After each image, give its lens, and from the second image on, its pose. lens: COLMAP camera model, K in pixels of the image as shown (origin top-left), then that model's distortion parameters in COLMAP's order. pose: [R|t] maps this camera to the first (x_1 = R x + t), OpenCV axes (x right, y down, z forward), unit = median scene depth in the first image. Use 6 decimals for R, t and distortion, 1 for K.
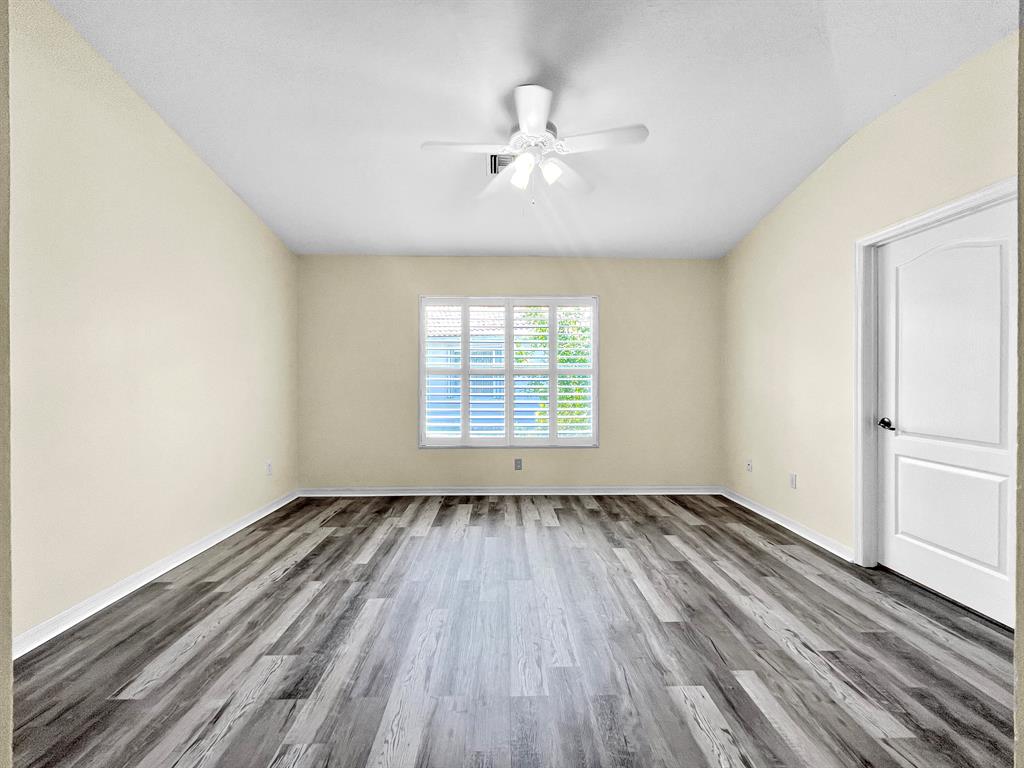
lens RADIAL K [[416.2, 0, 513.8], [0, 416.2, 380.5], [0, 0, 1]] dist [-0.000400, 0.000870]
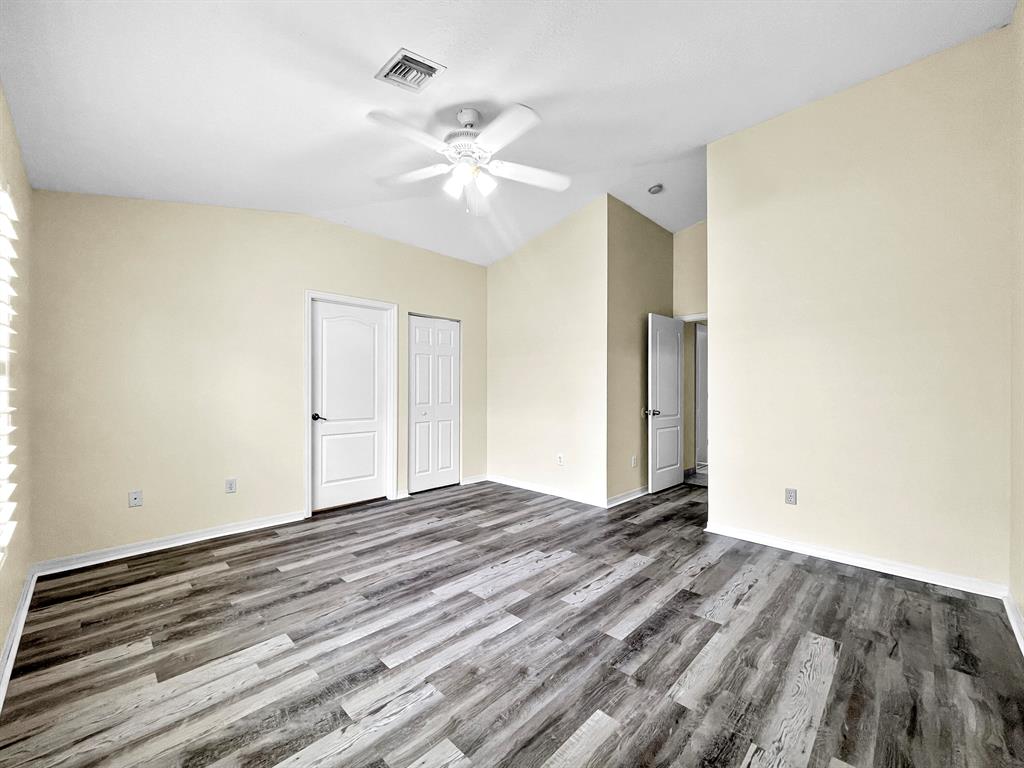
lens RADIAL K [[416.2, 0, 513.8], [0, 416.2, 380.5], [0, 0, 1]] dist [-0.000400, 0.000870]
pose [[-0.697245, 0.013552, 0.716705, -0.658132], [0.002662, 0.999863, -0.016317, -0.001984], [-0.716828, -0.009469, -0.697186, 1.420669]]
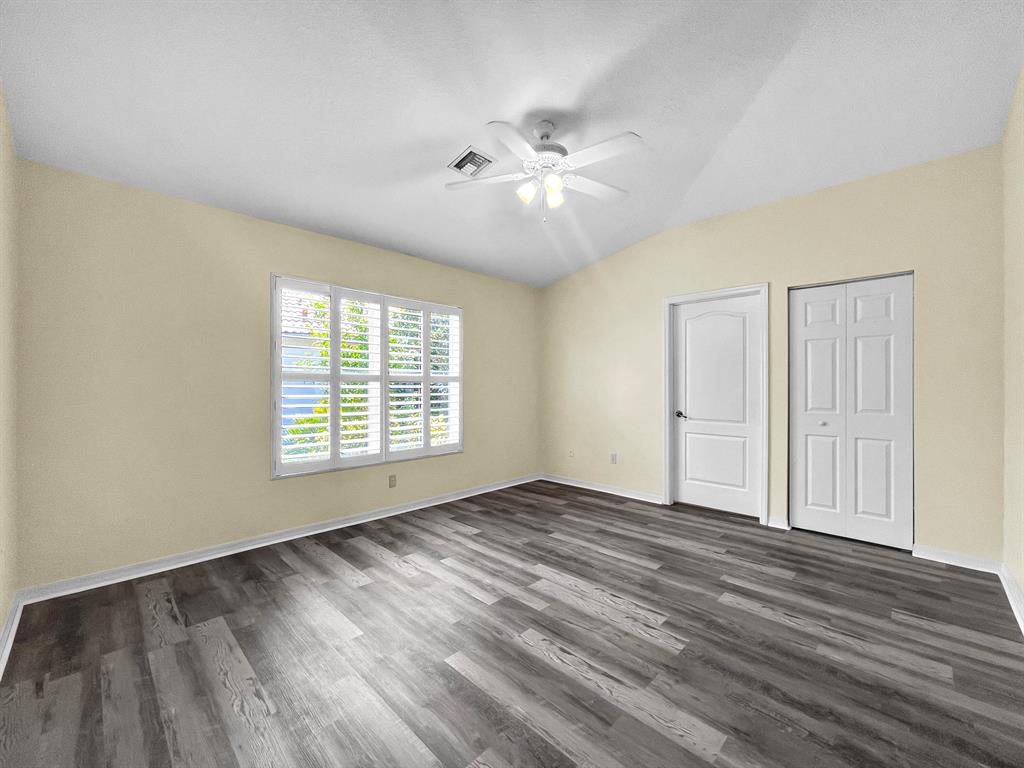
lens RADIAL K [[416.2, 0, 513.8], [0, 416.2, 380.5], [0, 0, 1]] dist [-0.000400, 0.000870]
pose [[0.715458, 0.010631, 0.698575, -0.657430], [0.000114, 0.999882, -0.015333, -0.002715], [-0.698656, 0.011050, 0.715373, 0.259163]]
